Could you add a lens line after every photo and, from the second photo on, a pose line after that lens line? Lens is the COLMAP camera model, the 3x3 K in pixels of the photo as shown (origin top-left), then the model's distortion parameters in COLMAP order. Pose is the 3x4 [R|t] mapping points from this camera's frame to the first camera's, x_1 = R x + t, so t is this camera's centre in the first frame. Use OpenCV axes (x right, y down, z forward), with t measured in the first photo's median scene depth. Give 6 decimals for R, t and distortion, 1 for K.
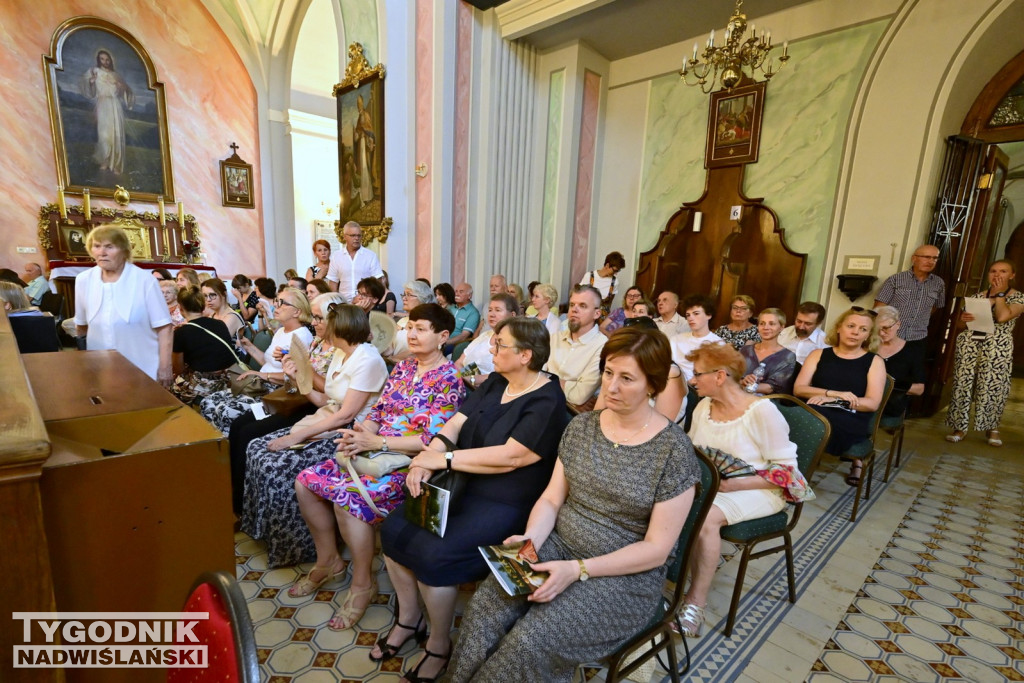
lens RADIAL K [[520.2, 0, 487.9], [0, 520.2, 381.3], [0, 0, 1]] dist [-0.001099, 0.000989]
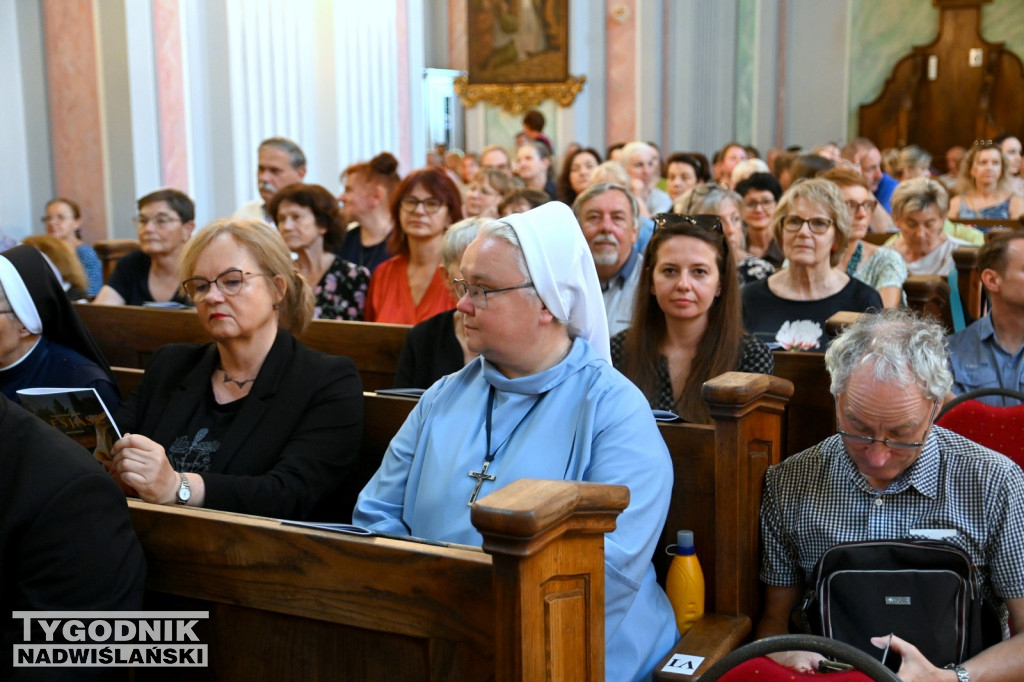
lens RADIAL K [[1378.7, 0, 512.0], [0, 1378.7, 341.0], [0, 0, 1]] dist [0.066965, 0.073193]
pose [[0.937625, -0.099998, 0.332957, -1.000717], [0.114973, 0.993041, -0.025526, 0.118298], [-0.328087, 0.062214, 0.942596, -0.872971]]
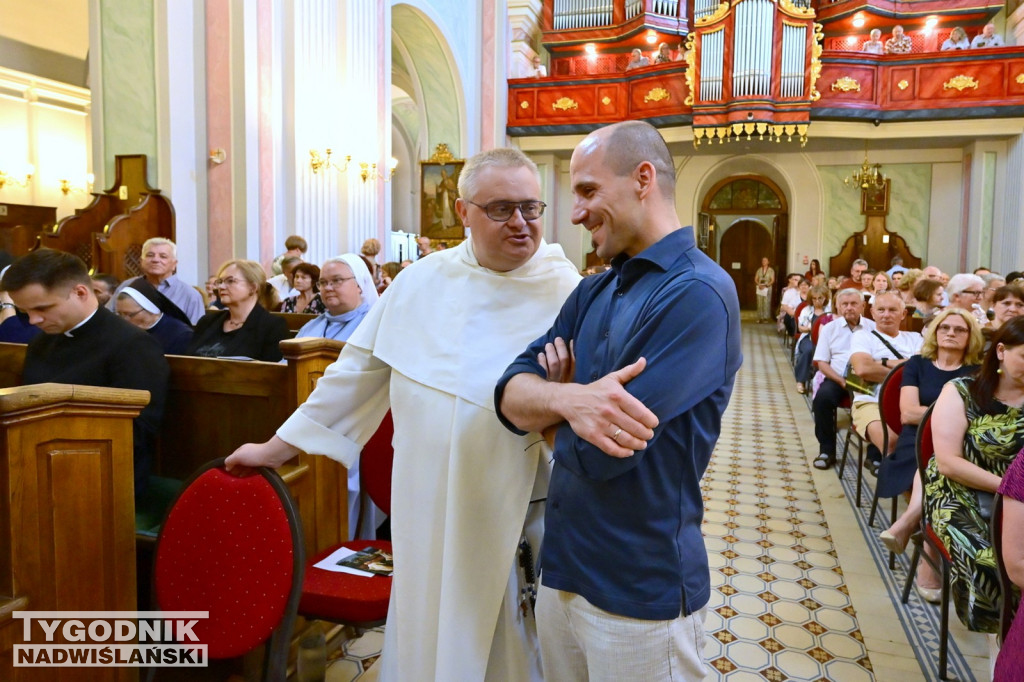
lens RADIAL K [[607.5, 0, 581.9], [0, 607.5, 295.4], [0, 0, 1]] dist [0.004931, 0.002160]
pose [[0.855701, -0.047662, 0.515271, -0.954039], [0.120164, 0.986832, -0.108272, 0.168704], [-0.503326, 0.154566, 0.850160, -0.976312]]
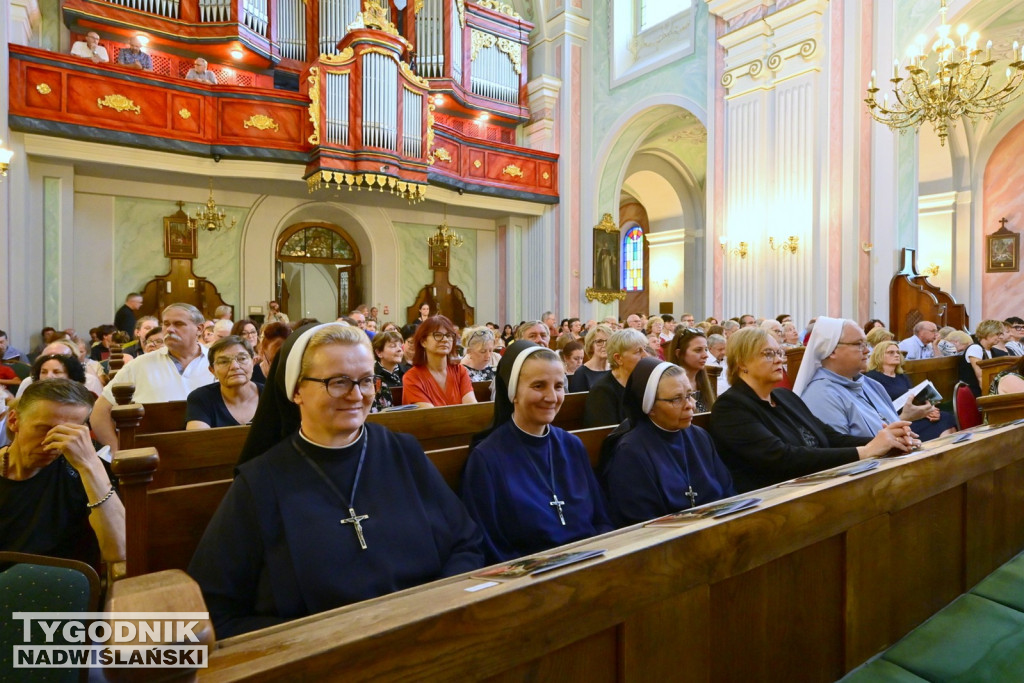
lens RADIAL K [[602.0, 0, 542.5], [0, 602.0, 319.3], [0, 0, 1]] dist [0.001214, 0.000239]
pose [[0.128495, -0.042632, 0.990793, -1.300569], [0.211938, 0.977175, 0.014560, 0.027769], [-0.968799, 0.208116, 0.134598, -0.405496]]
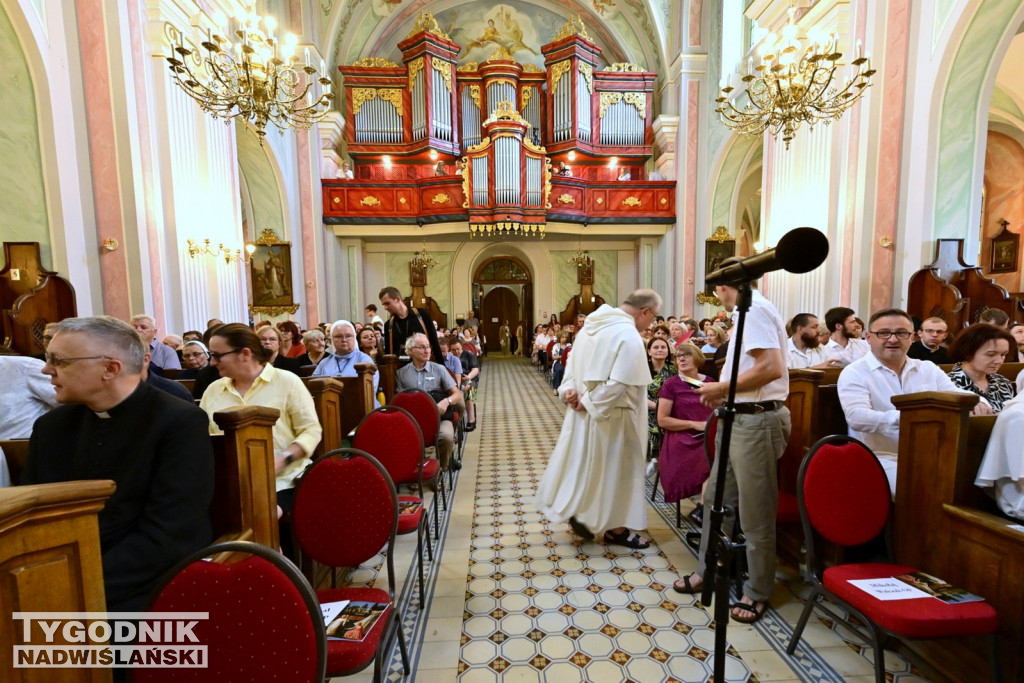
lens RADIAL K [[478.4, 0, 521.7], [0, 478.4, 362.7], [0, 0, 1]] dist [0.006113, 0.000014]
pose [[0.642206, -0.113914, 0.758020, -1.184898], [0.196517, 0.980313, -0.019171, 0.179905], [-0.740913, 0.161276, 0.651949, -1.078389]]
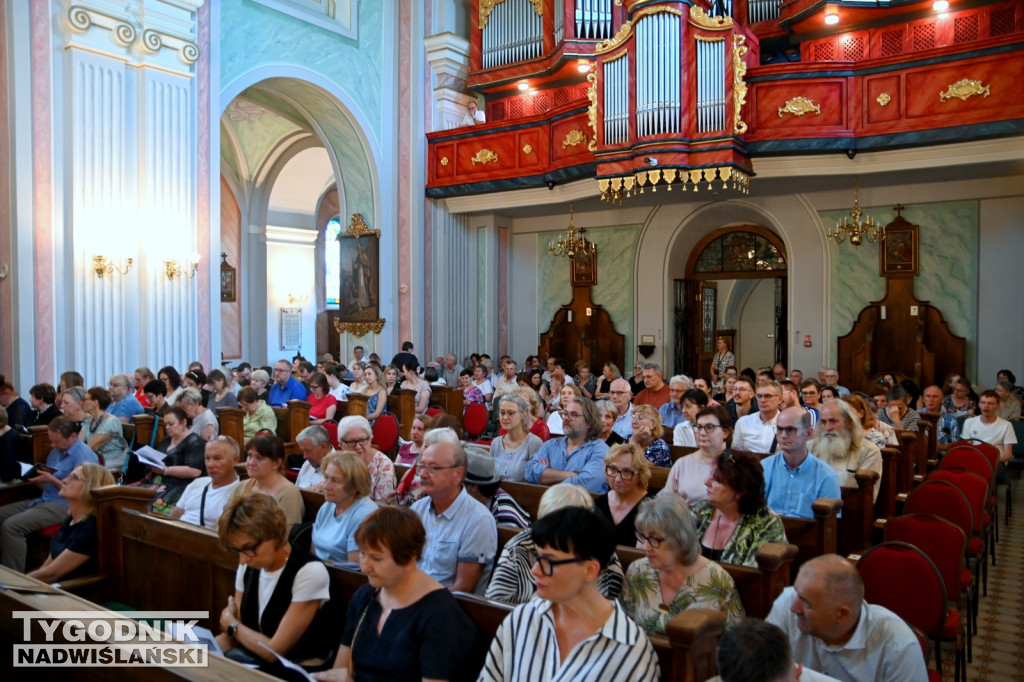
lens RADIAL K [[795.8, 0, 512.0], [0, 795.8, 341.0], [0, 0, 1]] dist [-0.118056, 0.114205]
pose [[0.979366, -0.041968, 0.197691, -0.282062], [0.076943, 0.981961, -0.172719, 0.195435], [-0.186876, 0.184366, 0.964928, -1.362649]]
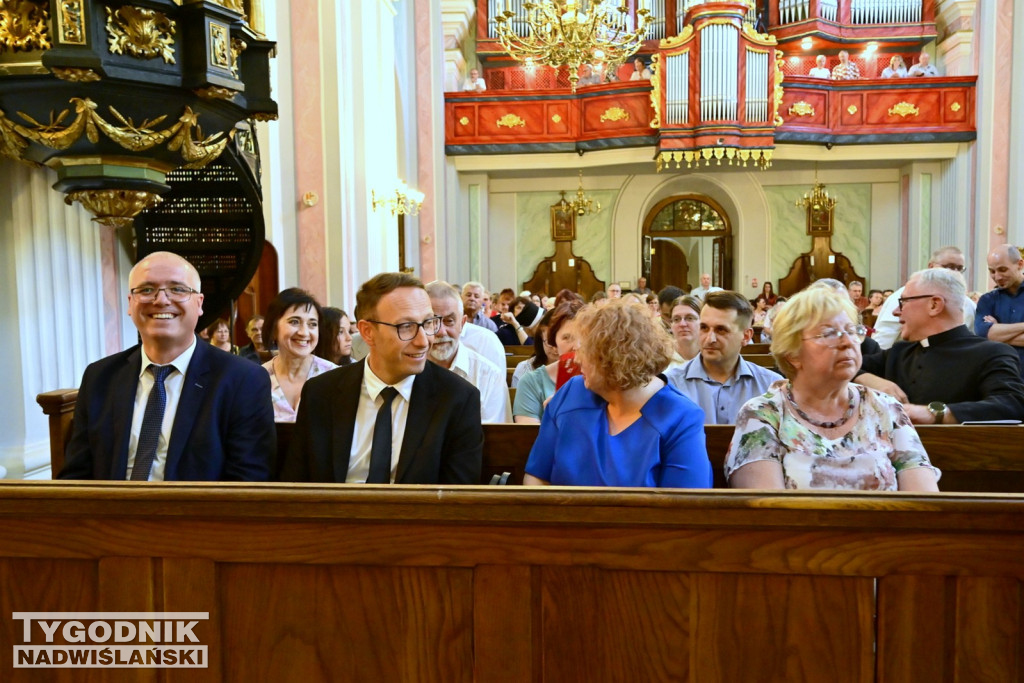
lens RADIAL K [[818.1, 0, 512.0], [0, 818.1, 341.5], [0, 0, 1]] dist [0.003829, 0.004088]
pose [[0.741428, -0.084861, 0.665644, -1.680881], [0.178857, 0.981077, -0.074145, 0.164080], [-0.646756, 0.174028, 0.742577, -1.079364]]
